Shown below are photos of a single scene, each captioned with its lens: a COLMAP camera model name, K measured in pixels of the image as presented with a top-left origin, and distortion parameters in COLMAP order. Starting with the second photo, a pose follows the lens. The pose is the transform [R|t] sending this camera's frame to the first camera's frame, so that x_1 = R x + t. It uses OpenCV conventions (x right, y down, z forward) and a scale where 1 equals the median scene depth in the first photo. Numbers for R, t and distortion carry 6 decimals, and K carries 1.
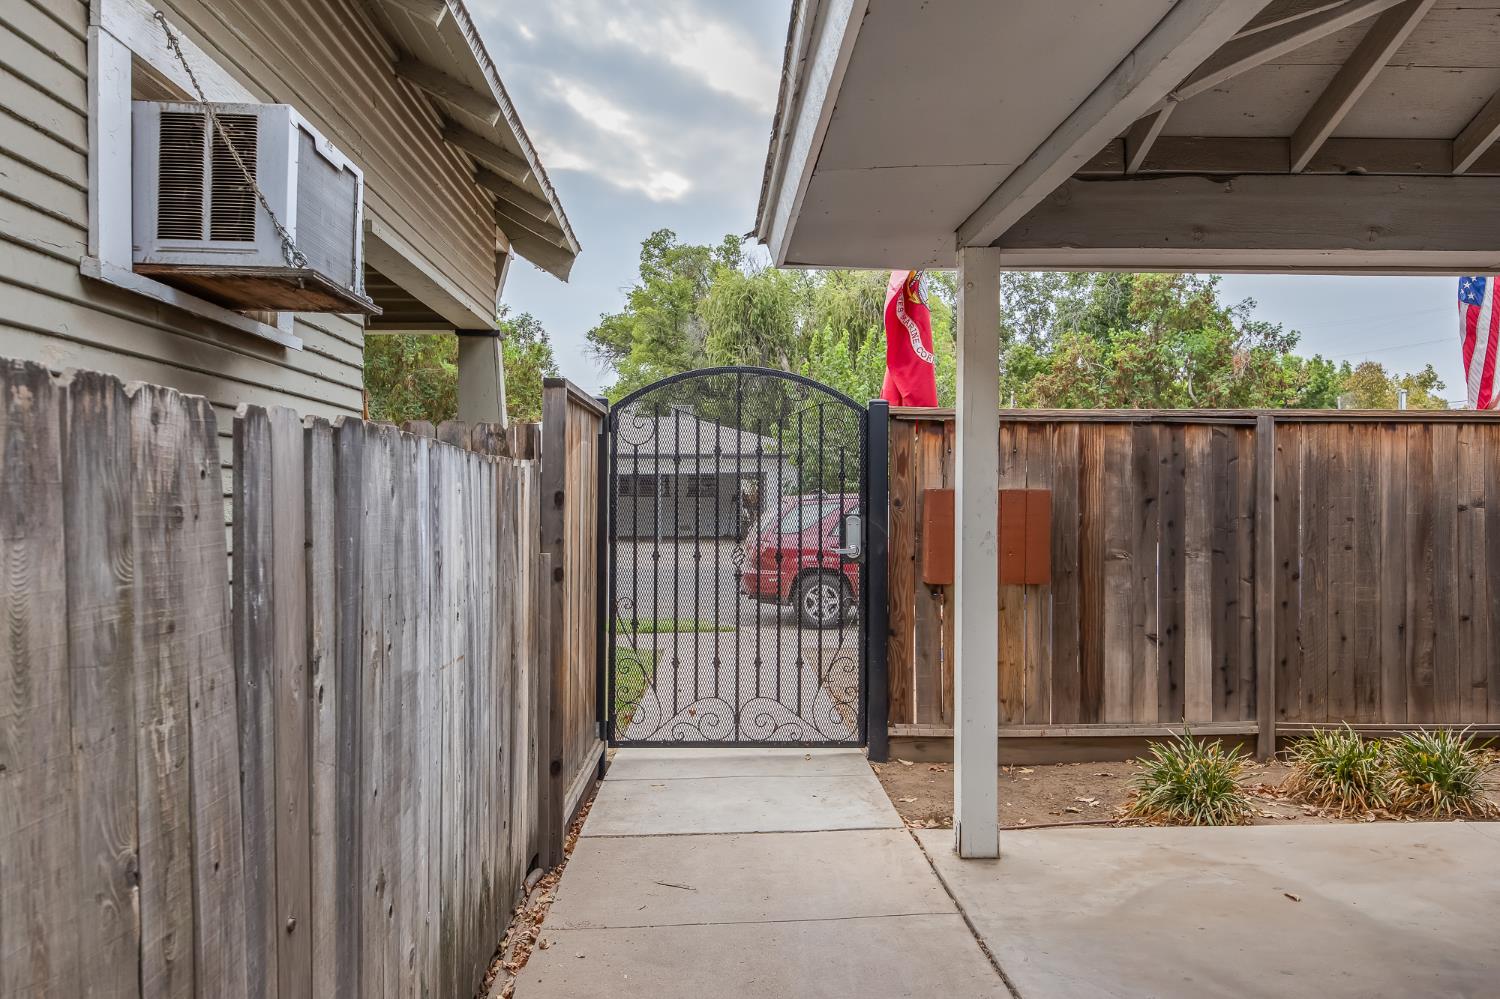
lens RADIAL K [[1213.3, 0, 750.0], [0, 1213.3, 499.5], [0, 0, 1]] dist [-0.004297, -0.002217]
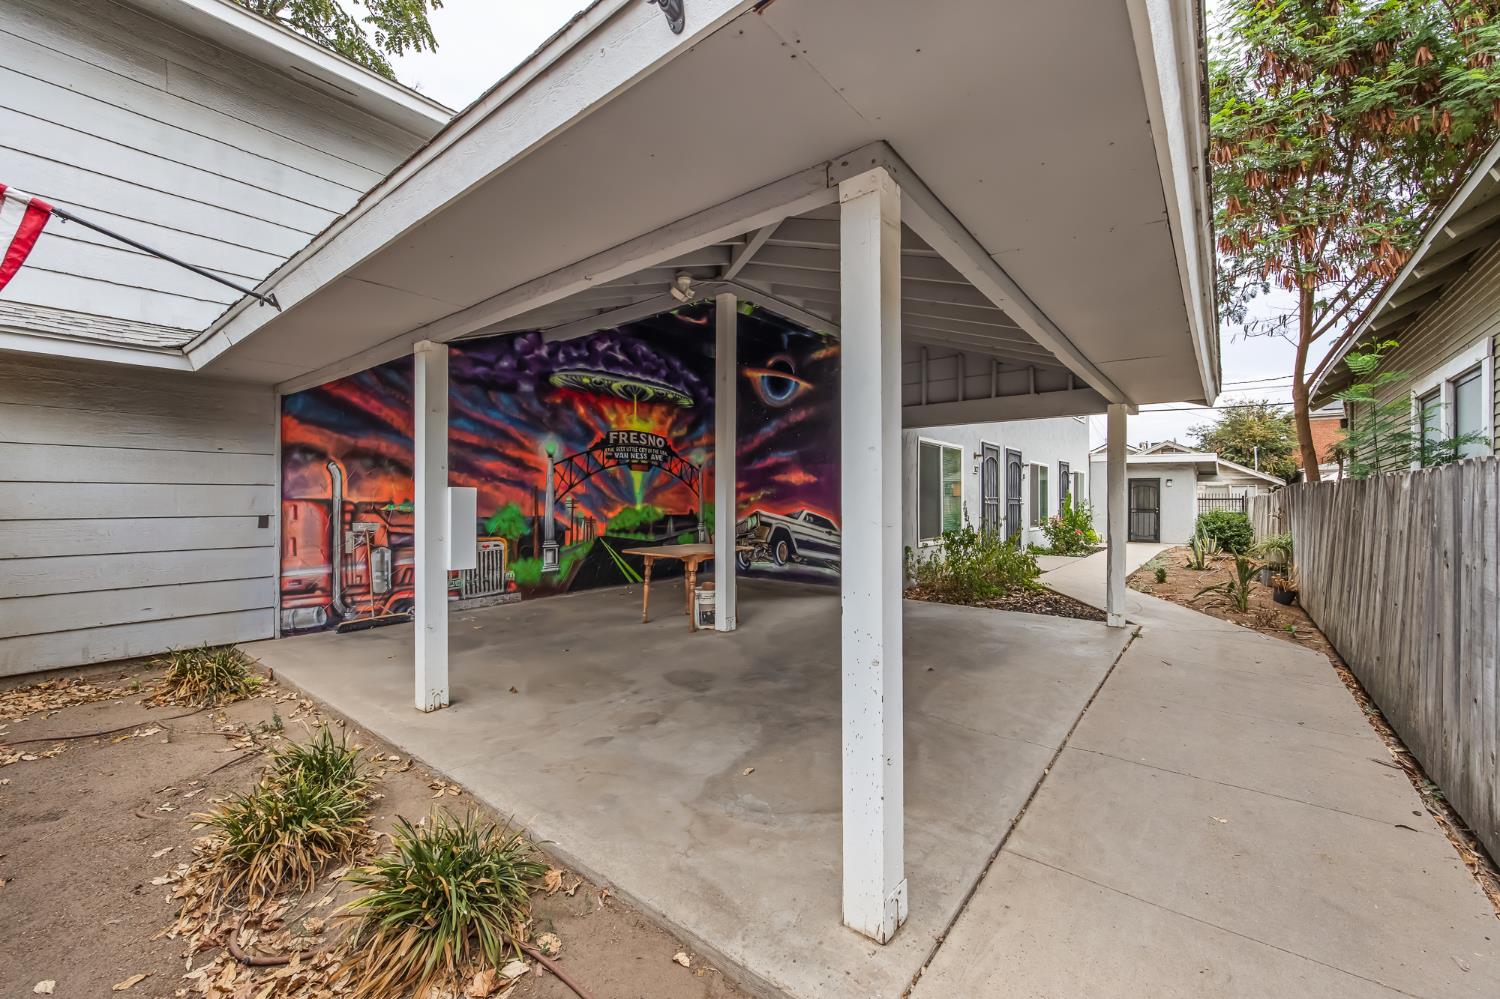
lens RADIAL K [[607.5, 0, 750.0], [0, 607.5, 499.5], [0, 0, 1]] dist [-0.000175, -0.000053]
pose [[-0.763938, -0.000869, 0.645289, -0.010266], [0.002131, 0.999990, 0.003869, 0.002190], [-0.645286, 0.004331, -0.763929, 0.945061]]
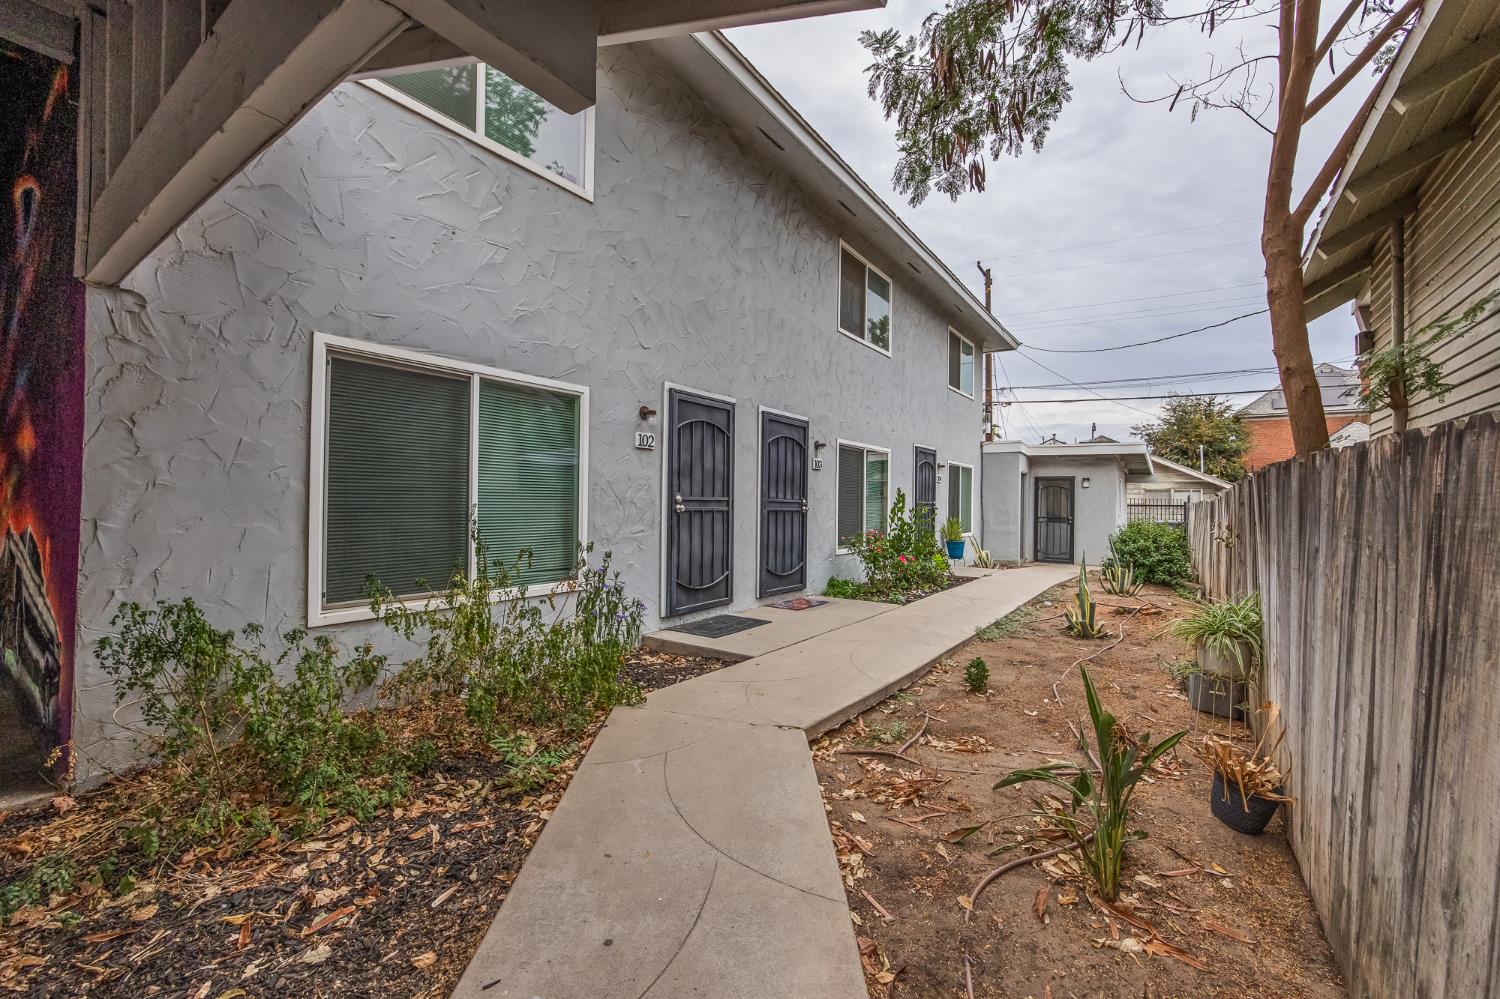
lens RADIAL K [[617.6, 0, 748.9], [0, 617.6, 496.4], [0, 0, 1]] dist [-0.002100, -0.000030]
pose [[-0.799446, -0.003532, 0.600728, -0.025798], [-0.007913, 0.999958, -0.004652, 0.005088], [-0.600686, -0.008472, -0.799440, -0.124491]]
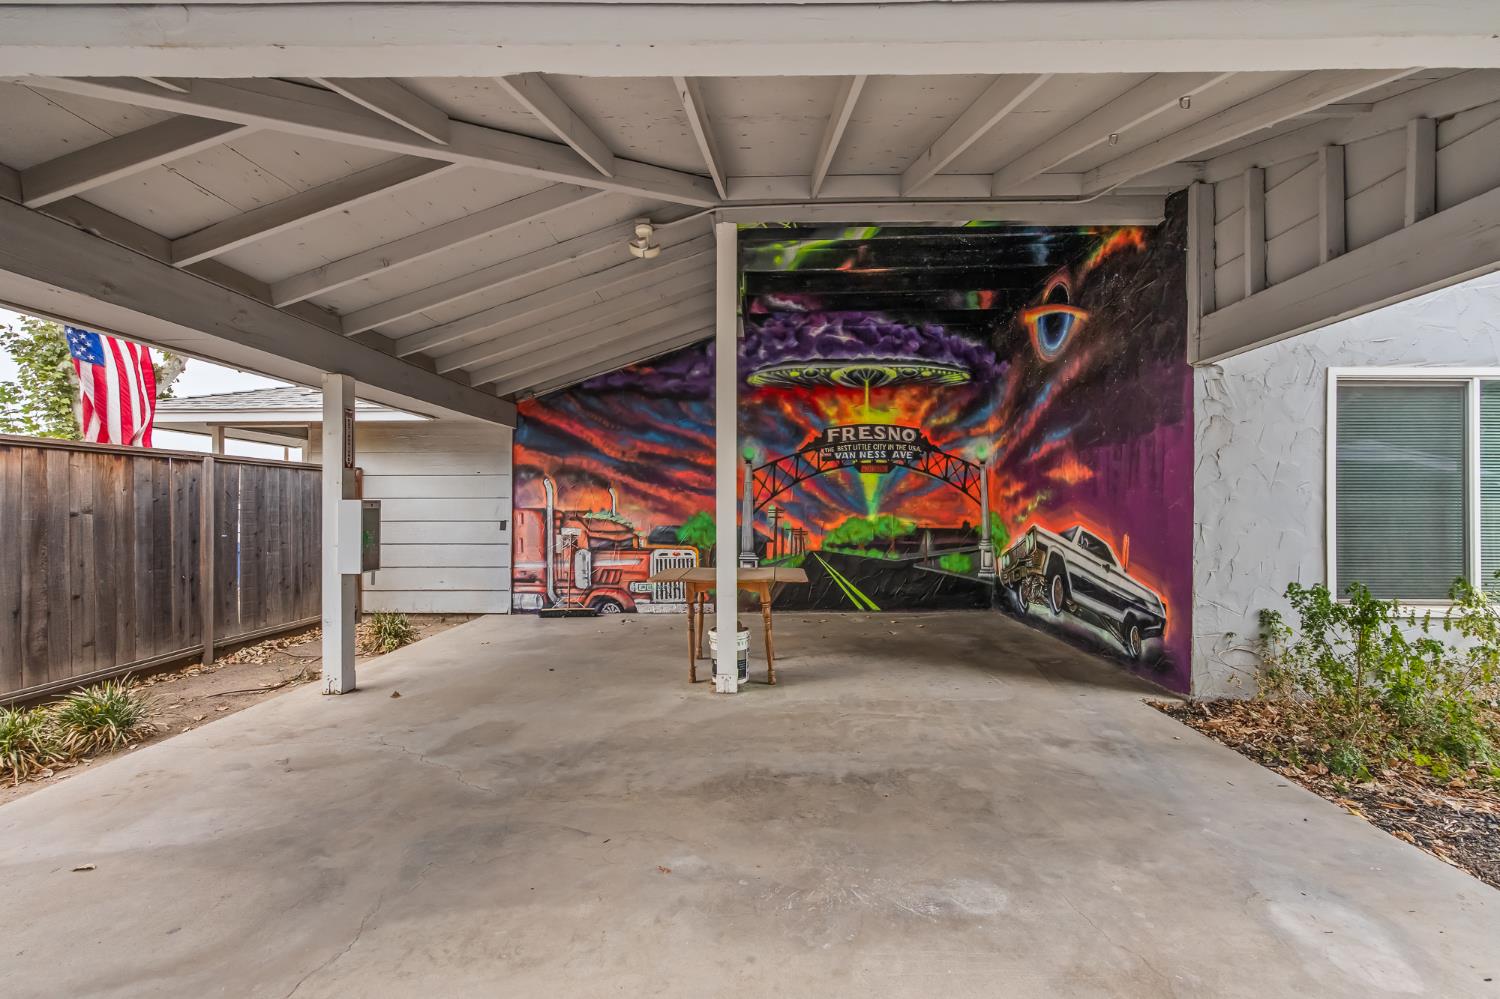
lens RADIAL K [[602.2, 0, 753.3], [0, 602.2, 506.3], [0, 0, 1]] dist [0.001133, 0.000088]
pose [[0.040019, -0.000122, 0.999199, -0.045286], [0.005741, 0.999984, -0.000108, 0.002339], [-0.999182, 0.005740, 0.040019, 0.226560]]
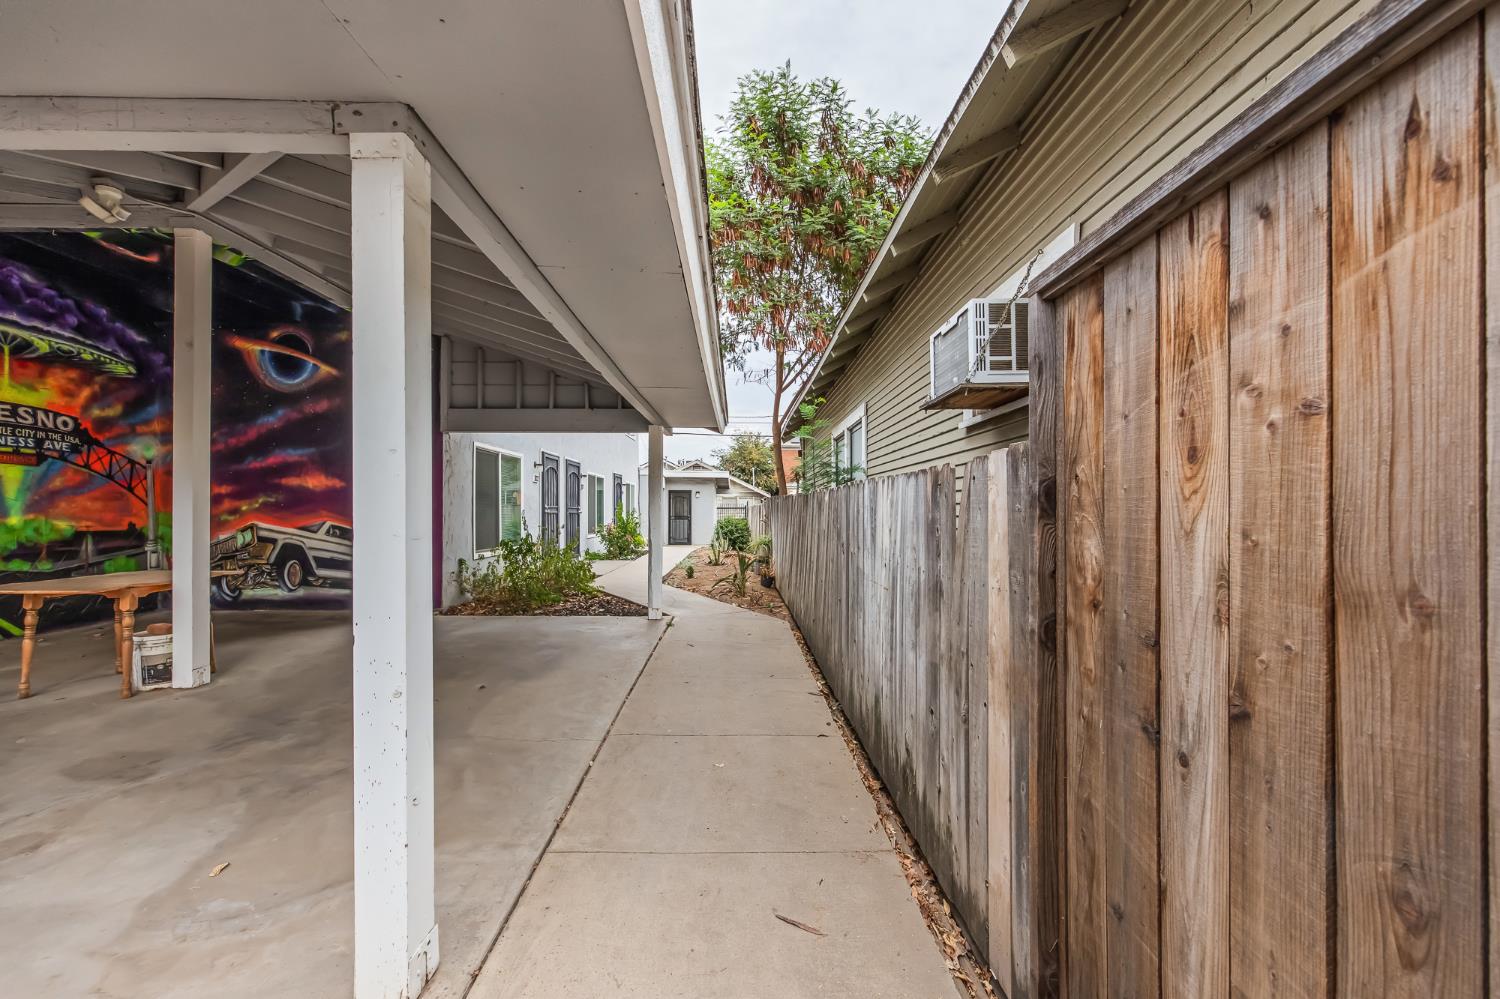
lens RADIAL K [[607.6, 0, 753.4], [0, 607.6, 507.9], [0, 0, 1]] dist [0.000677, 0.000417]
pose [[-0.999964, -0.000490, 0.008526, -0.020123], [-0.000458, 0.999993, 0.003679, 0.002154], [-0.008527, 0.003675, -0.999957, 0.939336]]
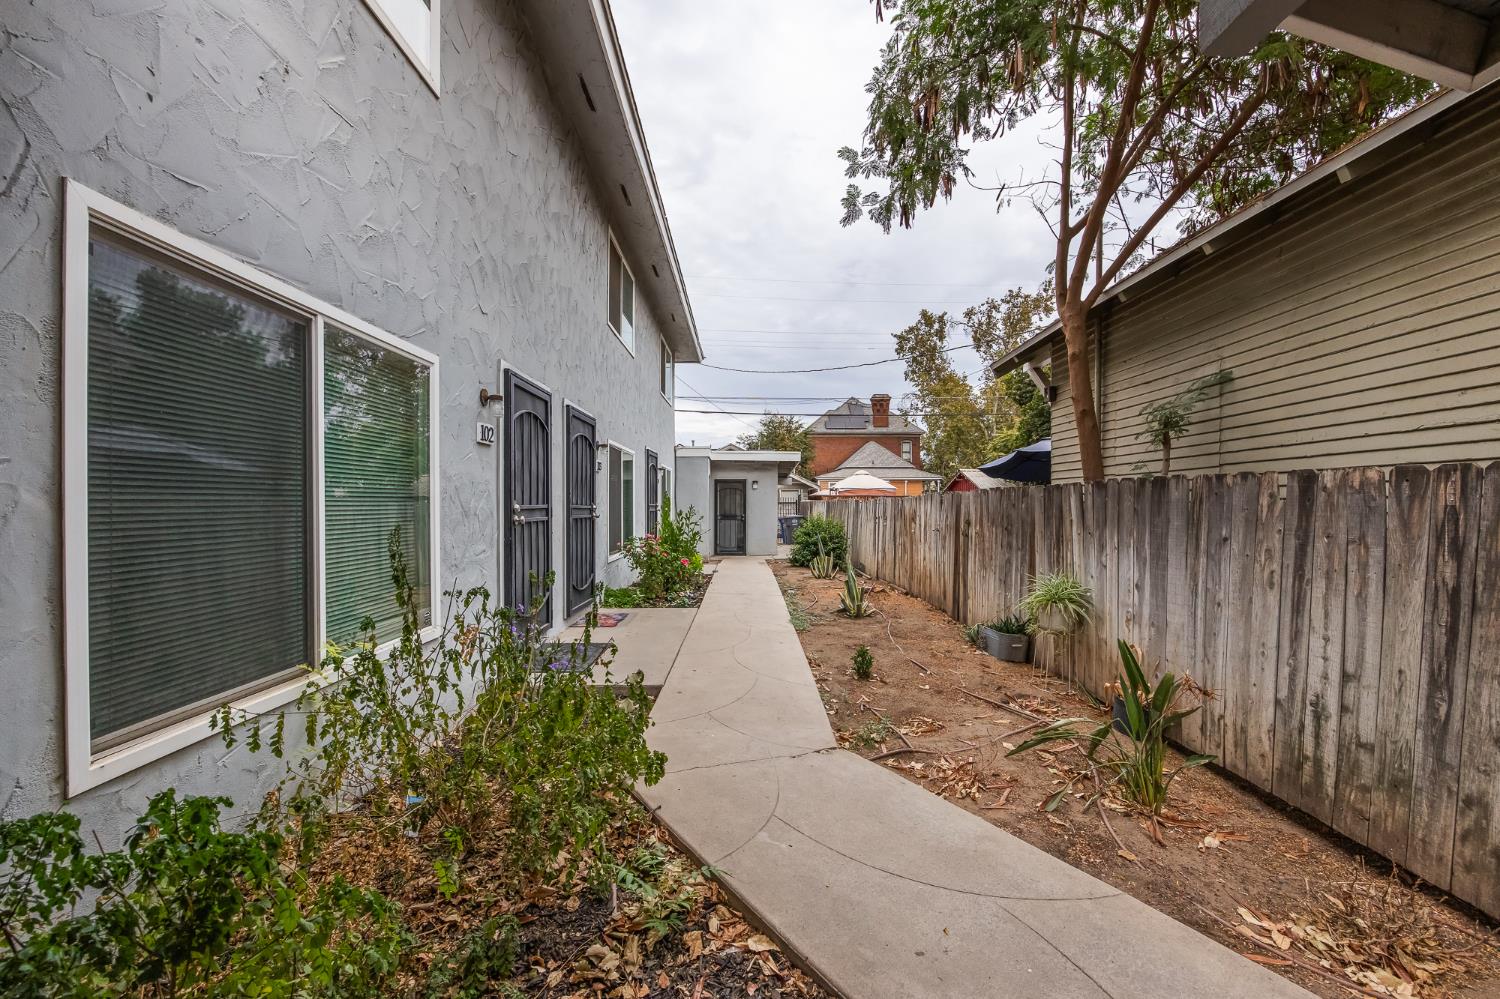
lens RADIAL K [[606.4, 0, 755.3], [0, 606.4, 505.9], [0, 0, 1]] dist [0.002767, 0.000272]
pose [[-0.999870, 0.001738, 0.016046, 0.293980], [0.001919, 0.999935, 0.011277, -0.004025], [-0.016025, 0.011307, -0.999808, -0.078092]]
